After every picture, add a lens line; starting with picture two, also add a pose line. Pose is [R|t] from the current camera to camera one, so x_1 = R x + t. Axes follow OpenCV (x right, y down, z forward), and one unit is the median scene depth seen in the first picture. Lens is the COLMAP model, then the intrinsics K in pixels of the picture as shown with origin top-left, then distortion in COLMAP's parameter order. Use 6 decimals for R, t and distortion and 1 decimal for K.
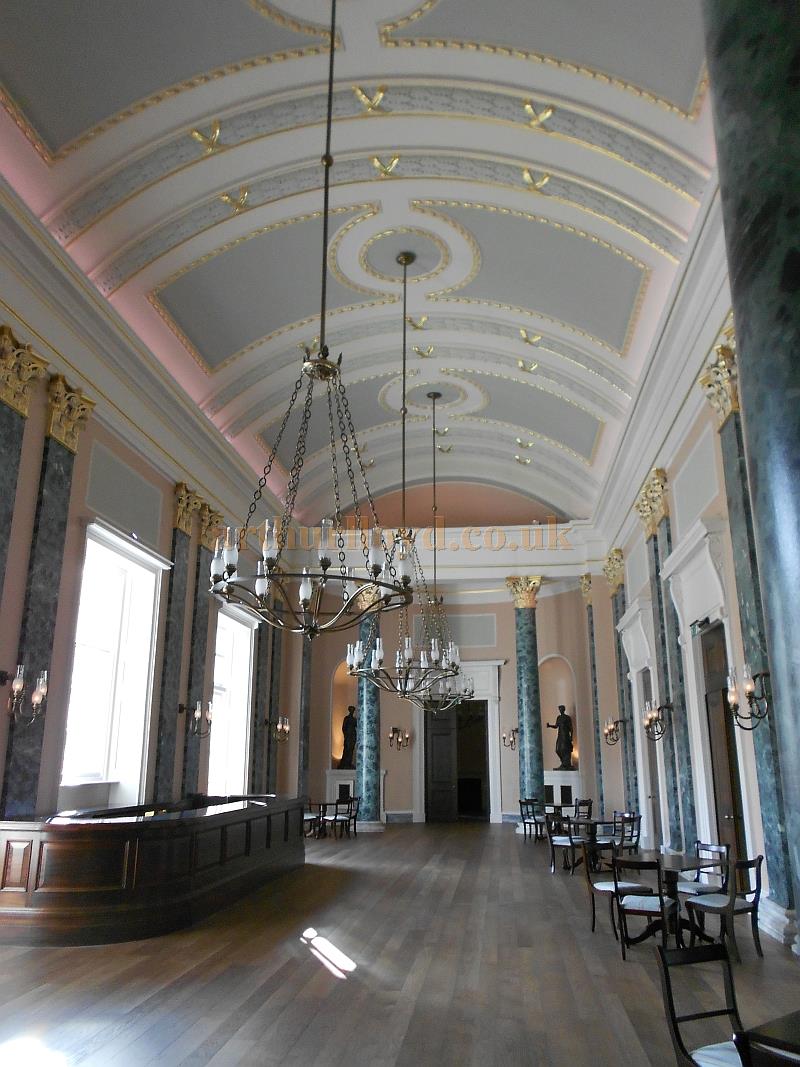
lens RADIAL K [[820.3, 0, 400.0], [0, 820.3, 533.5], [0, 0, 1]] dist [-0.003871, -0.008966]
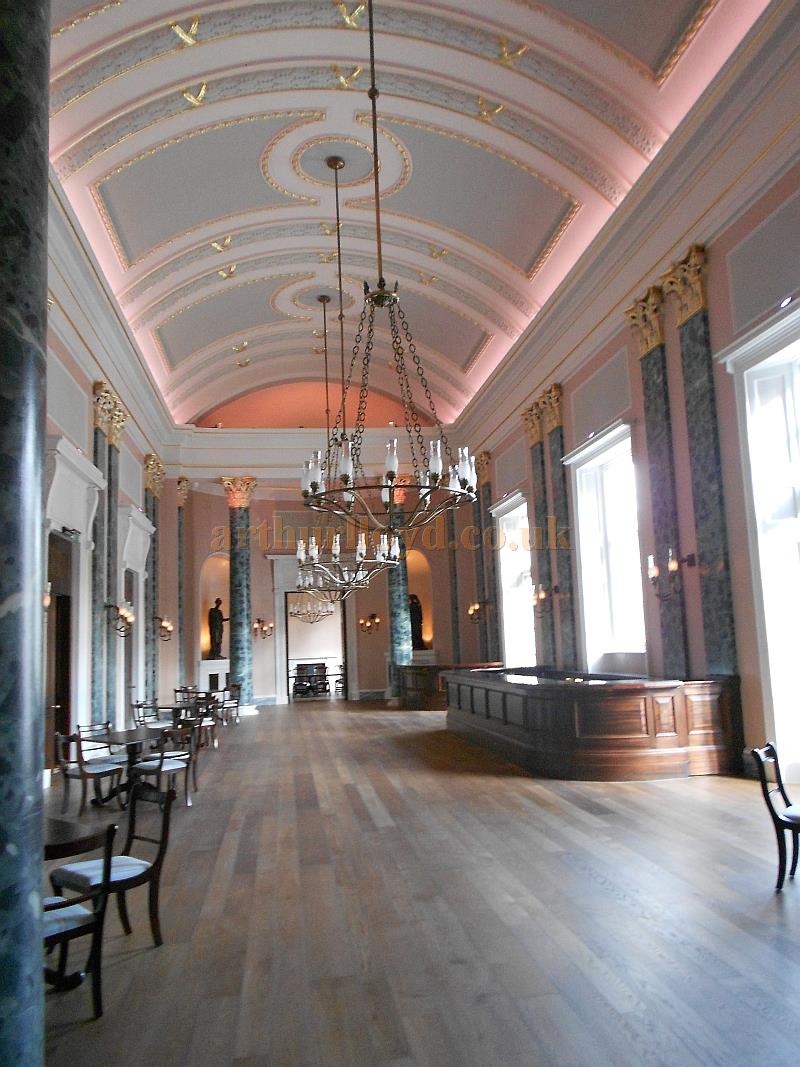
lens RADIAL K [[820.3, 0, 400.0], [0, 820.3, 533.5], [0, 0, 1]] dist [-0.003871, -0.008966]
pose [[0.967321, -0.012913, 0.253226, -0.180954], [-0.020912, 0.991237, 0.130431, -0.018561], [-0.252691, -0.131464, 0.958574, -0.056957]]
